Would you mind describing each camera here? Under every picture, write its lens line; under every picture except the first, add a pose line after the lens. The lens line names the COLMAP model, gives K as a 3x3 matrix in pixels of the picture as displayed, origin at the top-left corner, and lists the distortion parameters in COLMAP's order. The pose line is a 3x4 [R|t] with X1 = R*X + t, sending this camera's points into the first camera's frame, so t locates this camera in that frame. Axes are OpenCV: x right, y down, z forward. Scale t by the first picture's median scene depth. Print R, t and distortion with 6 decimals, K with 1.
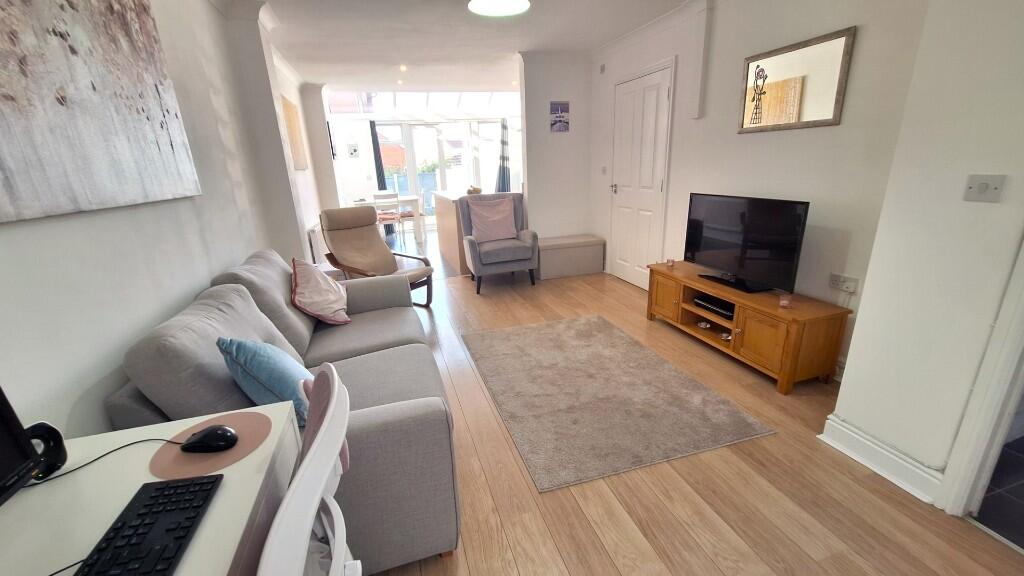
lens RADIAL K [[410.0, 0, 507.7], [0, 410.0, 293.7], [0, 0, 1]] dist [-0.002410, 0.001043]
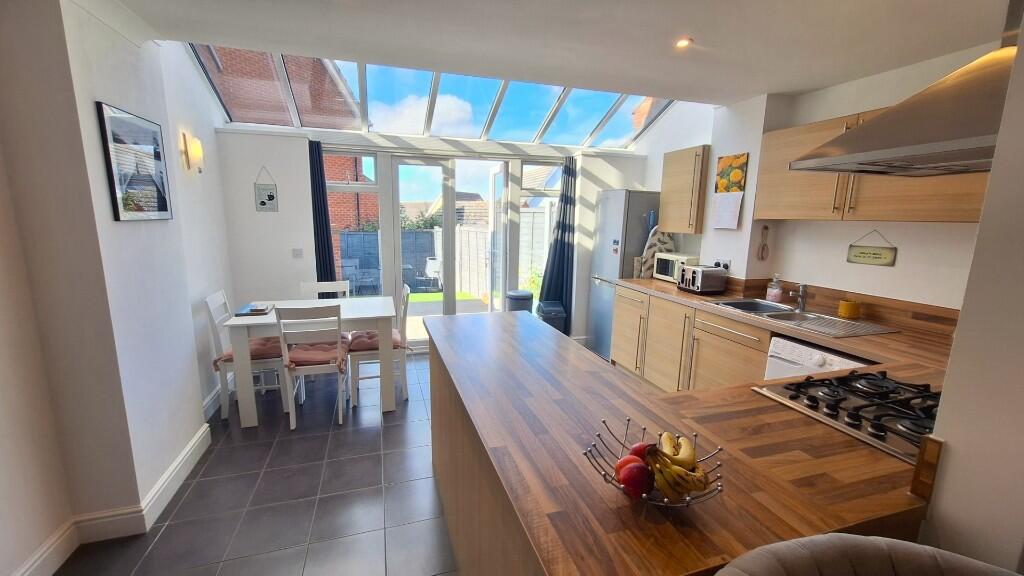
lens RADIAL K [[410.0, 0, 506.4], [0, 410.0, 286.5], [0, 0, 1]] dist [-0.002410, 0.001043]
pose [[0.998580, 0.053002, 0.005428, -0.089065], [-0.051567, 0.987075, -0.151733, -0.175782], [-0.013400, 0.151238, 0.988407, 0.502597]]
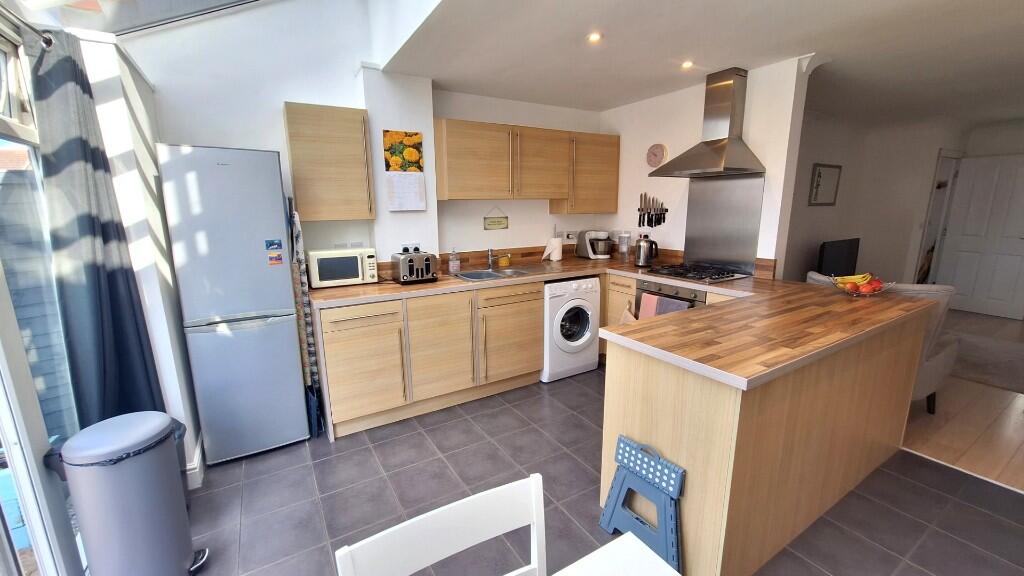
lens RADIAL K [[410.0, 0, 505.9], [0, 410.0, 287.0], [0, 0, 1]] dist [-0.002410, 0.001043]
pose [[-0.228896, -0.150461, 0.961753, -0.274634], [0.332528, 0.916467, 0.222518, -0.295845], [-0.914894, 0.370743, -0.159744, 0.899959]]
